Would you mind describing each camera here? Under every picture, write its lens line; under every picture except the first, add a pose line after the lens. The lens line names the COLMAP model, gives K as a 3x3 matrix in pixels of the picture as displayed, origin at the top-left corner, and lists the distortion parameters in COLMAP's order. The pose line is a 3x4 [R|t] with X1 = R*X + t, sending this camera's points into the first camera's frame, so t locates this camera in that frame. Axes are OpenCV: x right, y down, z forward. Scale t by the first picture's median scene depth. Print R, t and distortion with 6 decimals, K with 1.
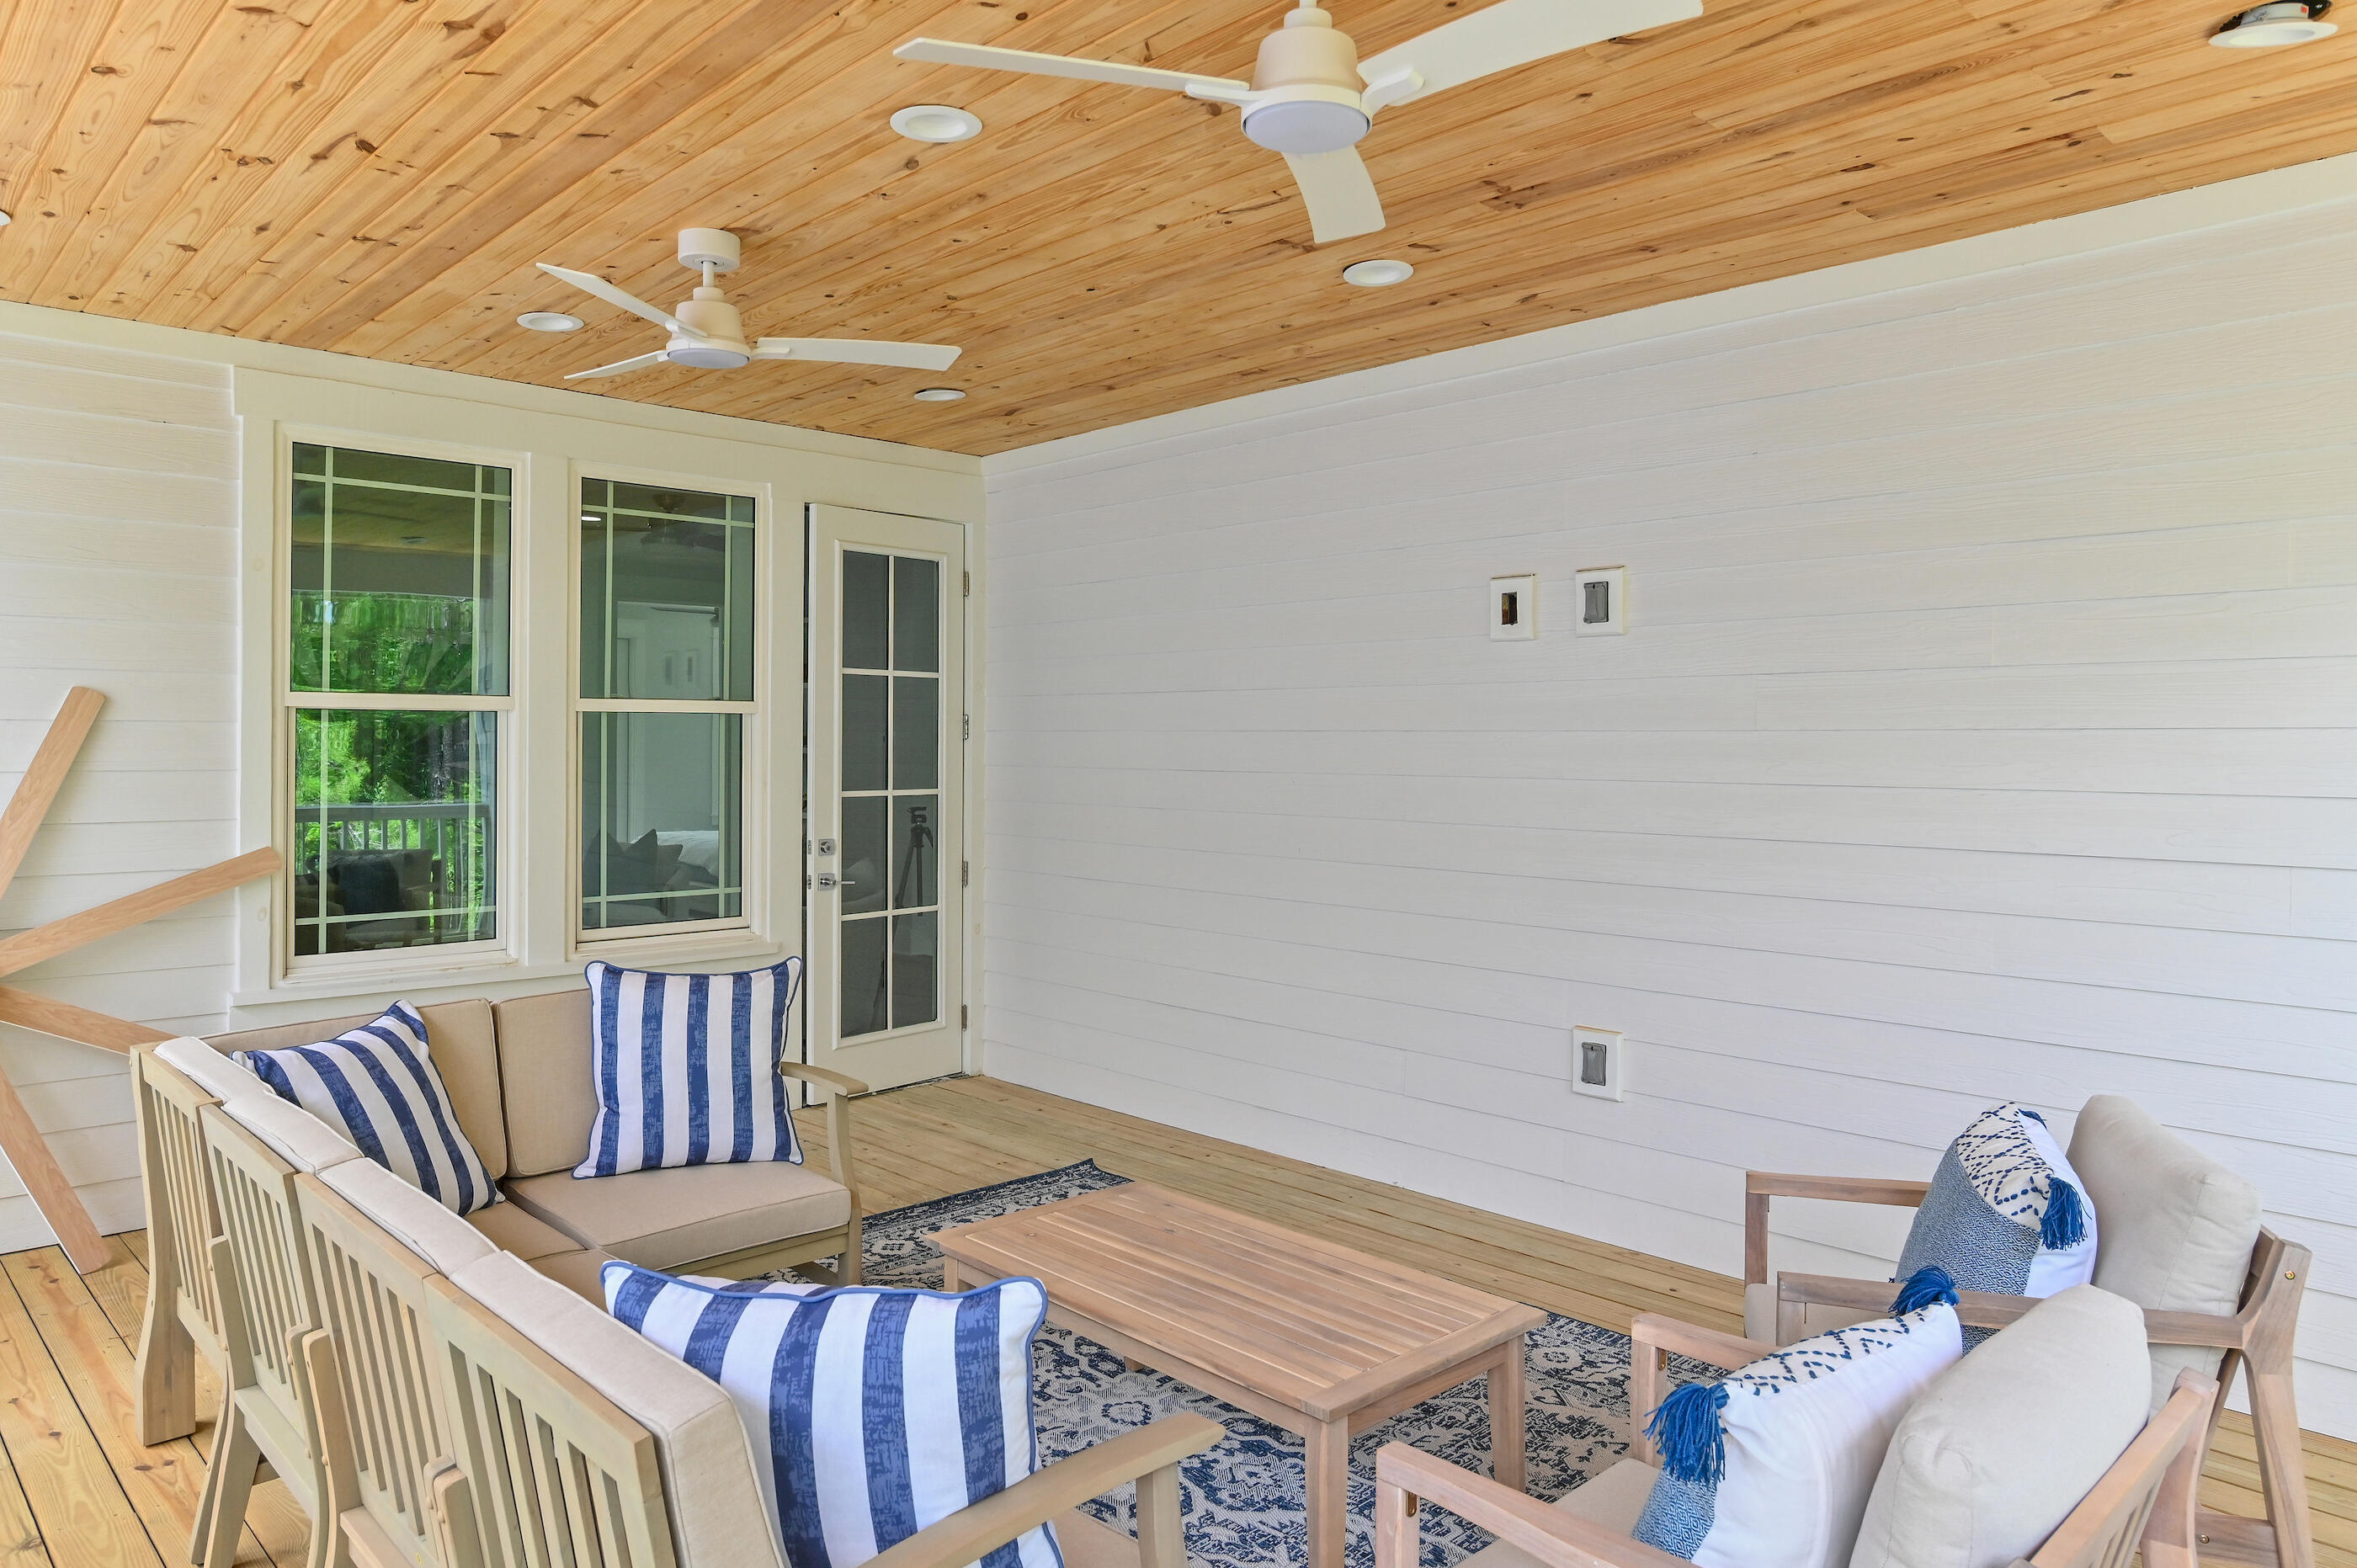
lens RADIAL K [[1535.3, 0, 1179.4], [0, 1535.3, 758.9], [0, 0, 1]] dist [0.002073, 0.000544]
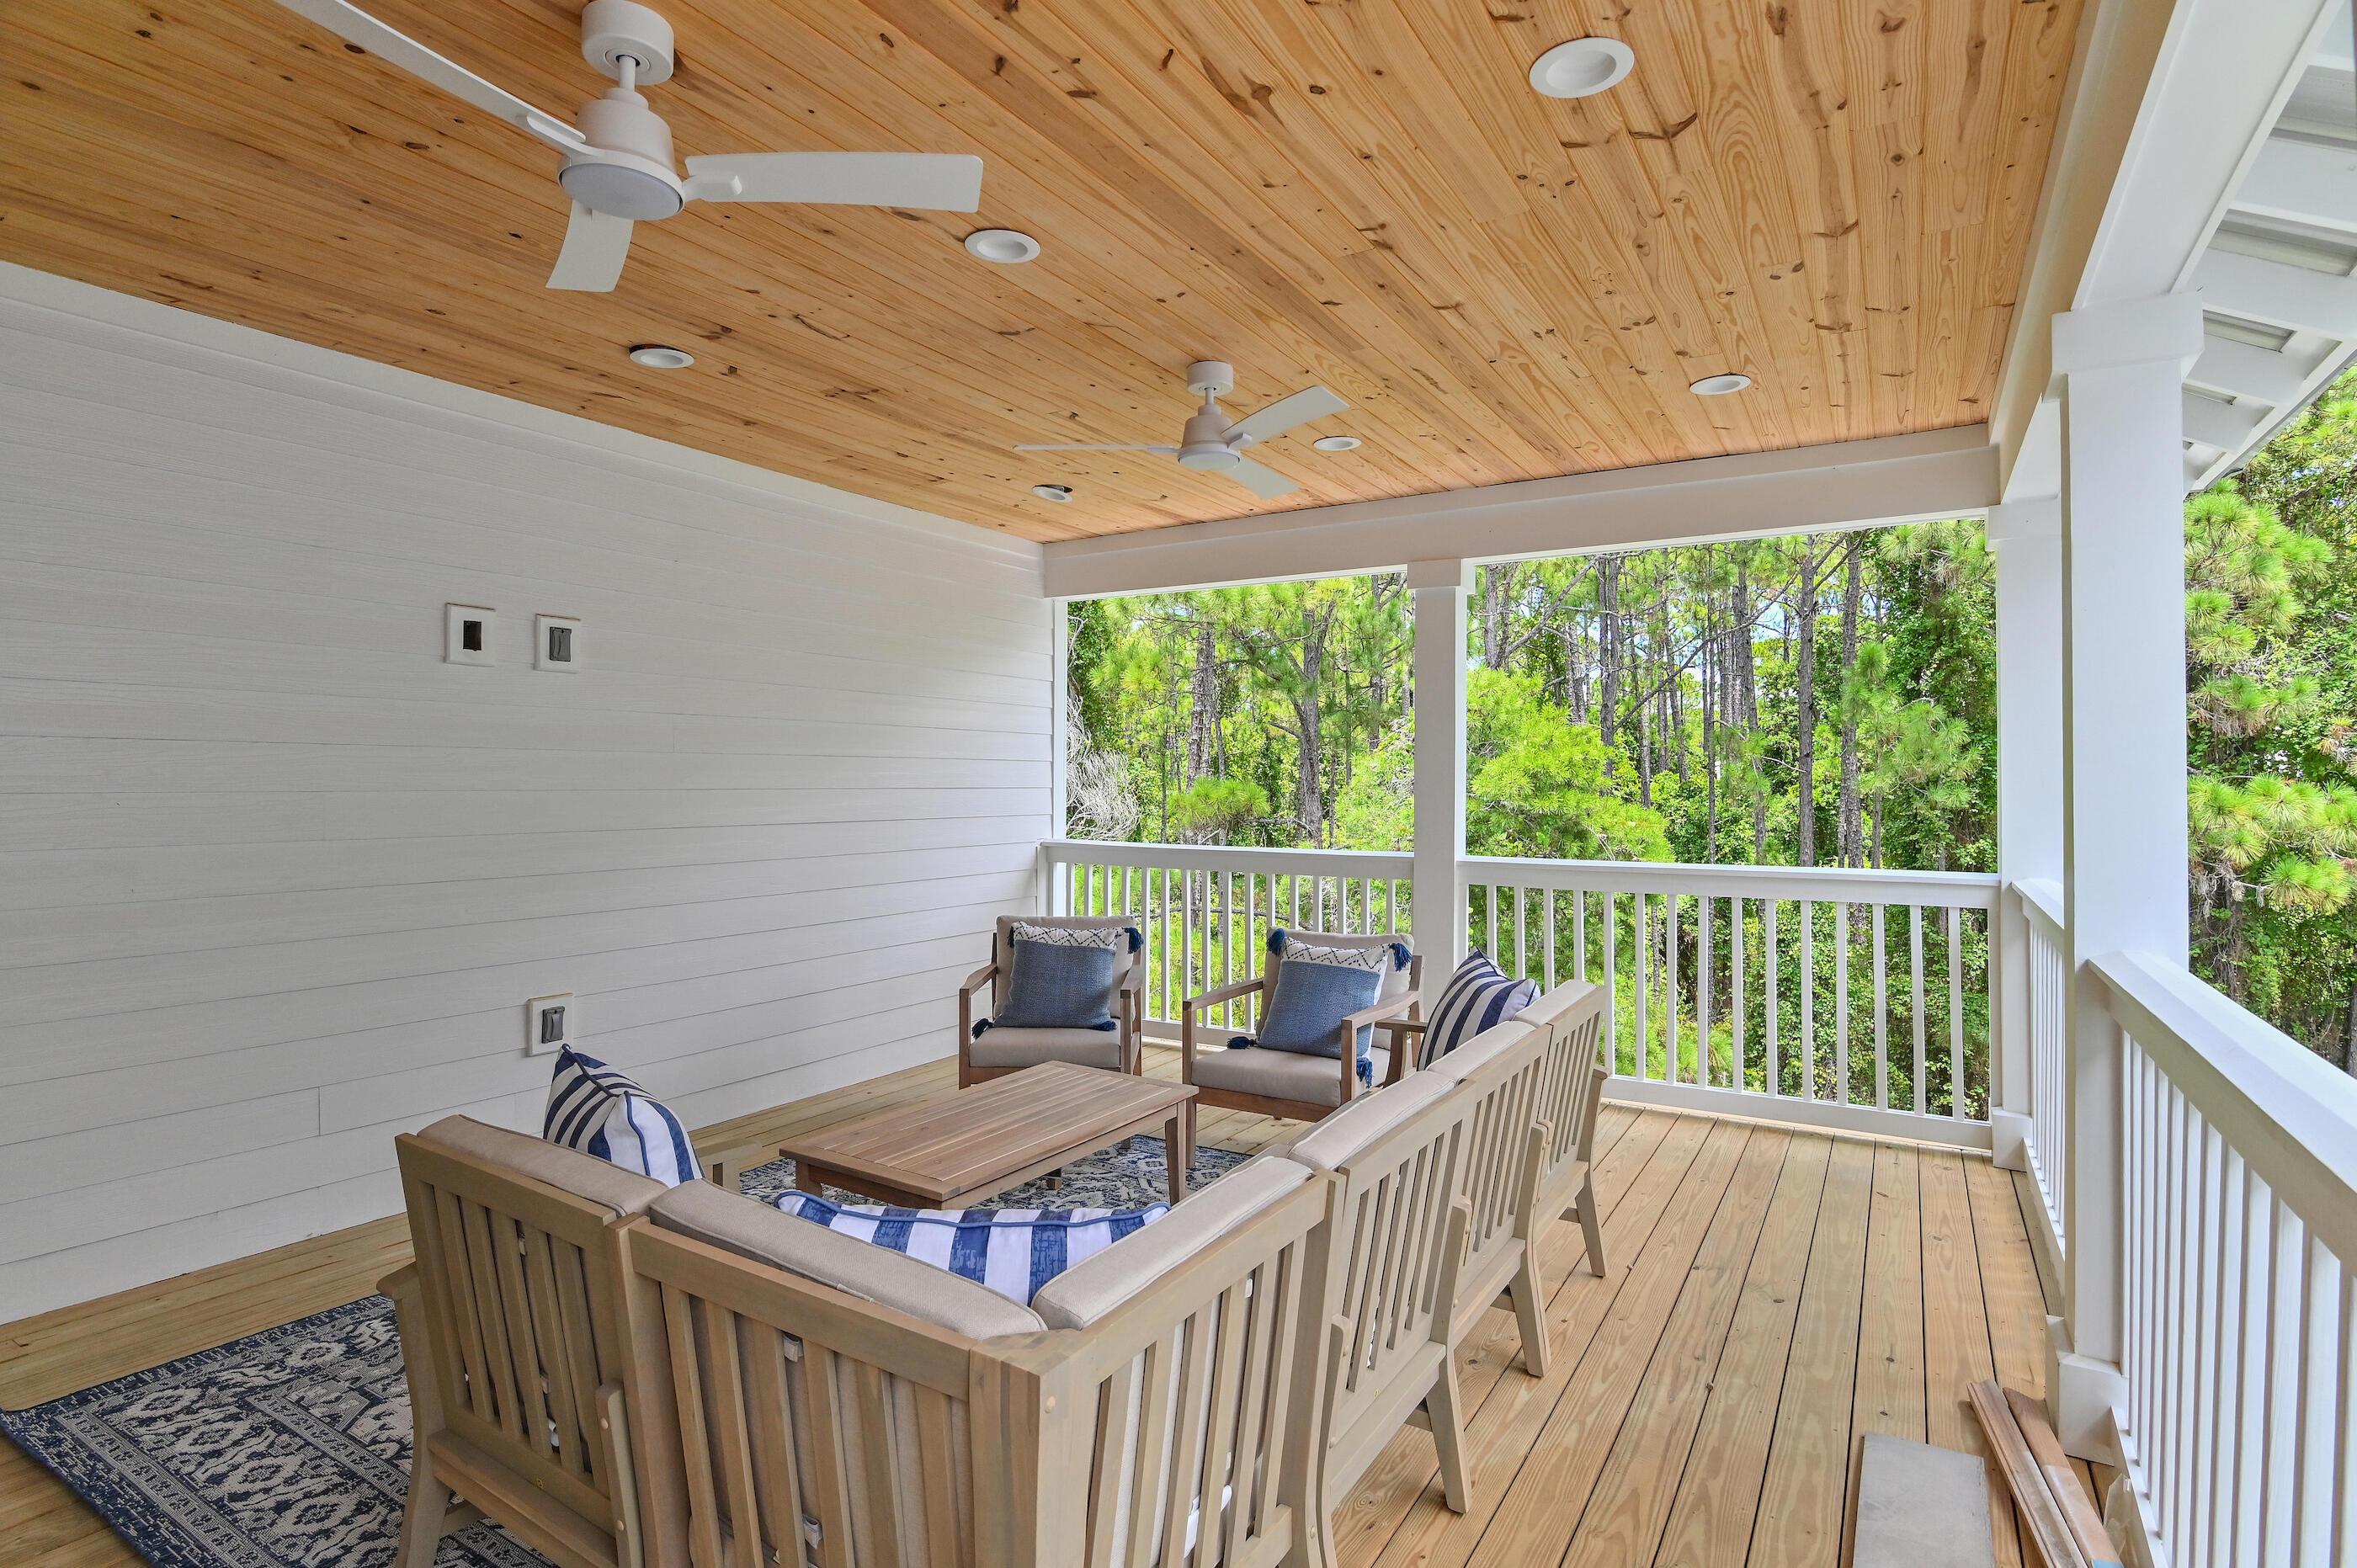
lens RADIAL K [[1157.7, 0, 1174.2], [0, 1157.7, 782.9], [0, 0, 1]] dist [0.004859, 0.000613]
pose [[-0.237117, -0.010662, 0.971423, -0.868593], [0.004422, 0.999918, 0.012054, -0.000624], [-0.971471, 0.007154, -0.237050, 0.871130]]
